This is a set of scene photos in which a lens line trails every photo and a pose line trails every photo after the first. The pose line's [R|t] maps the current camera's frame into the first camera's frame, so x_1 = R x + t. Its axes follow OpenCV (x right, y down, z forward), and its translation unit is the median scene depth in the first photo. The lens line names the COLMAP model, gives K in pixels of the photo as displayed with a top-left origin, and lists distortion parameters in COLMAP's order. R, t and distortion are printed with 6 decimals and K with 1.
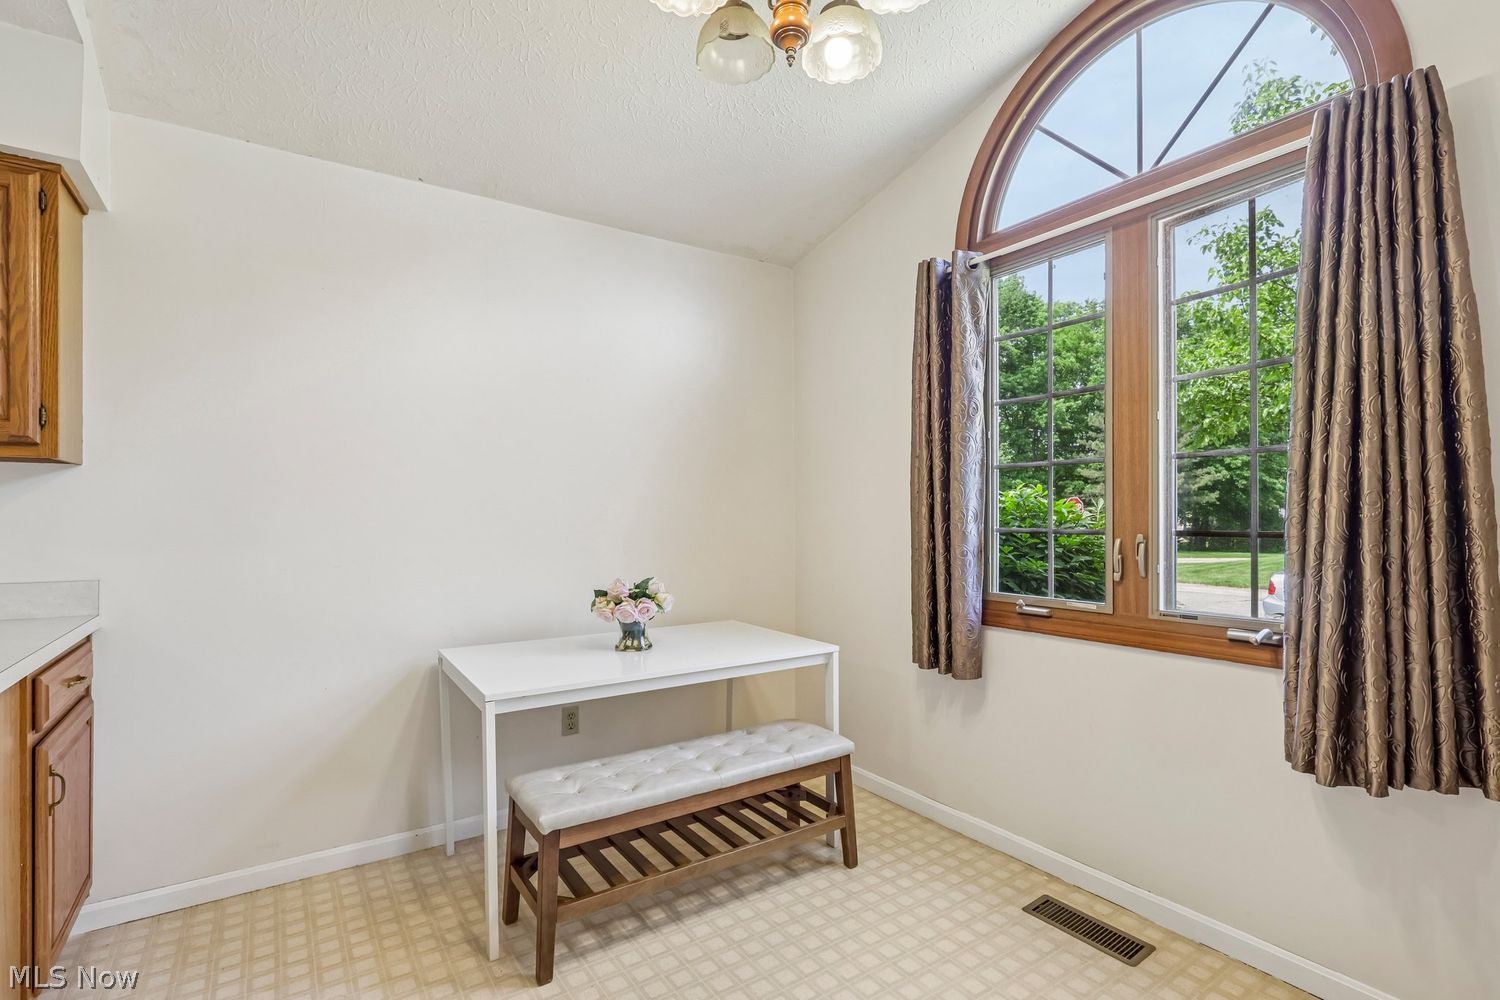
lens RADIAL K [[659.0, 0, 743.0], [0, 659.0, 512.1], [0, 0, 1]] dist [-0.012928, -0.000263]
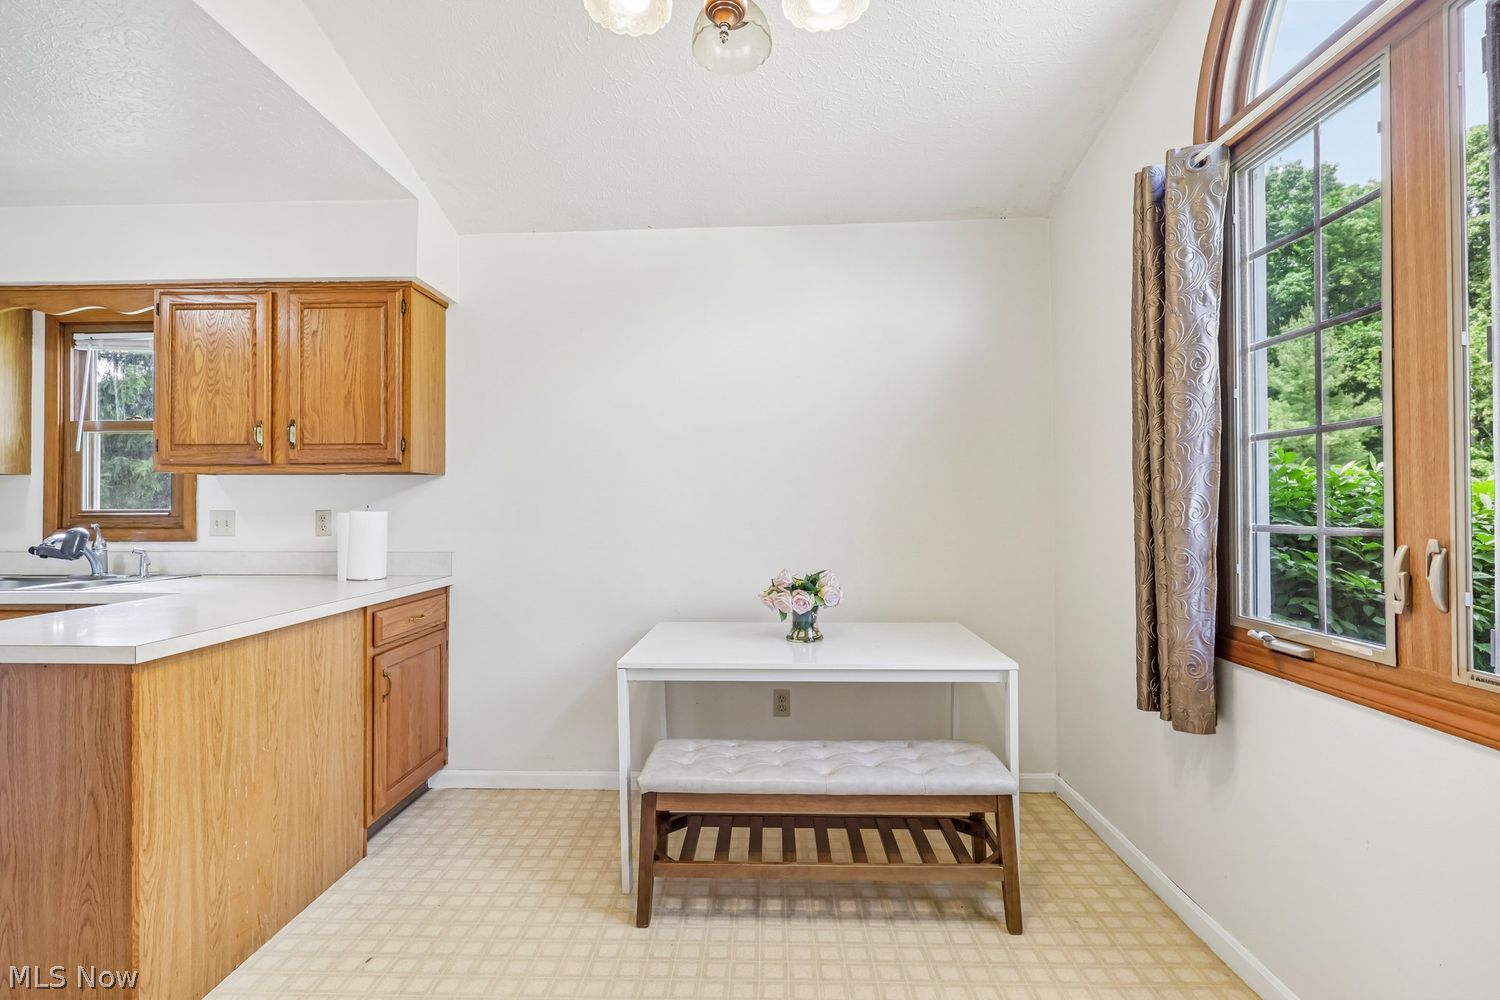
lens RADIAL K [[652.4, 0, 744.0], [0, 652.4, 496.6], [0, 0, 1]] dist [-0.009058, -0.000096]
pose [[0.824576, -0.011089, -0.565643, 0.375271], [0.006501, 0.999928, -0.010126, -0.003016], [0.565714, 0.004672, 0.824588, 0.139406]]
